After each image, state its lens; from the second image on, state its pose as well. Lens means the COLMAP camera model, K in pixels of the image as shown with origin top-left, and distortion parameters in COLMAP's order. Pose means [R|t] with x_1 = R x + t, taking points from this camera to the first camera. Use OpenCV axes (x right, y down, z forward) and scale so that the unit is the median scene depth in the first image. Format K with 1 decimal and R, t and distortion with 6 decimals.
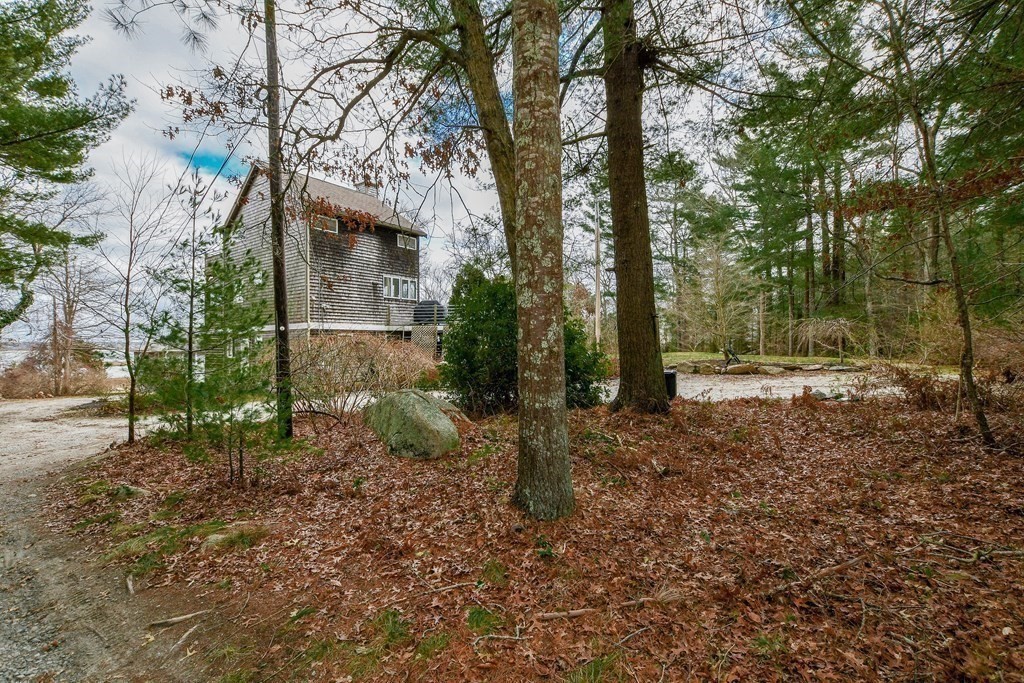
lens RADIAL K [[456.7, 0, 509.3], [0, 456.7, 342.7], [0, 0, 1]] dist [-0.021446, -0.000364]
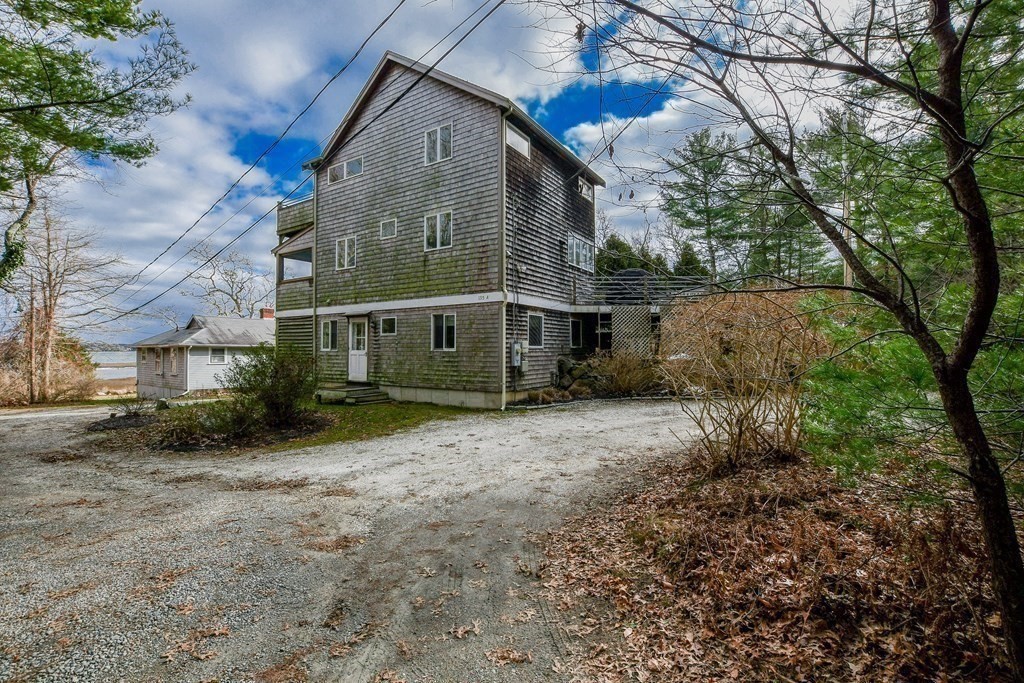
lens RADIAL K [[456.7, 0, 515.3], [0, 456.7, 346.0], [0, 0, 1]] dist [-0.021446, -0.000364]
pose [[0.998441, 0.007921, 0.055252, -0.420341], [-0.007682, 0.999960, -0.004532, 0.029778], [-0.055286, 0.004101, 0.998462, 0.341474]]
